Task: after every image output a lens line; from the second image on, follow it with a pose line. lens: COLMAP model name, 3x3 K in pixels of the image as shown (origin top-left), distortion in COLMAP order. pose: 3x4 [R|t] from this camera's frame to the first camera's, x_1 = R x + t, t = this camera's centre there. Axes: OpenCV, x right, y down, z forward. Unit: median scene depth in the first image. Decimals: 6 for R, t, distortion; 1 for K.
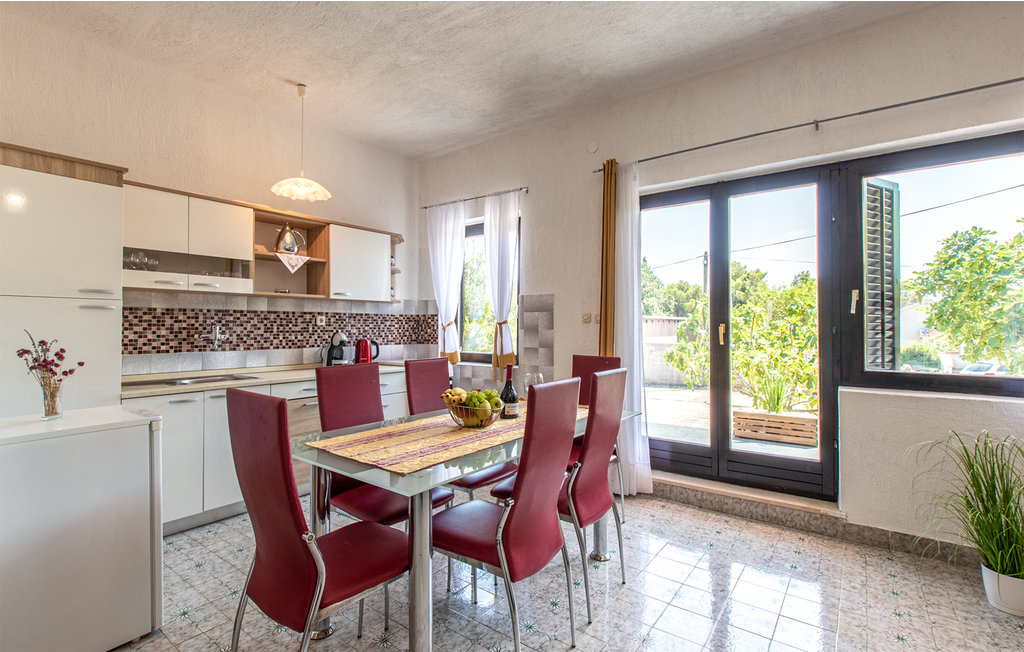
lens RADIAL K [[477.1, 0, 512.0], [0, 477.1, 327.0], [0, 0, 1]] dist [0.001679, 0.000040]
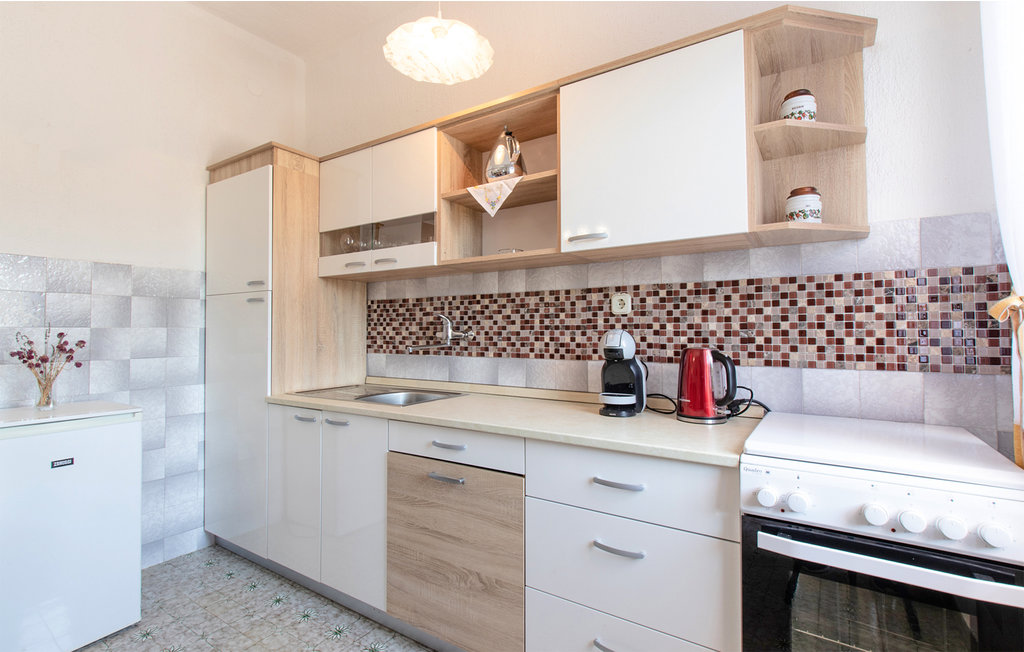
lens RADIAL K [[477.1, 0, 512.5], [0, 477.1, 323.1], [0, 0, 1]] dist [0.001679, 0.000040]
pose [[0.049476, -0.013284, -0.998687, 0.066723], [0.006603, 0.999894, -0.012973, 0.011992], [0.998754, -0.005952, 0.049558, 0.980311]]
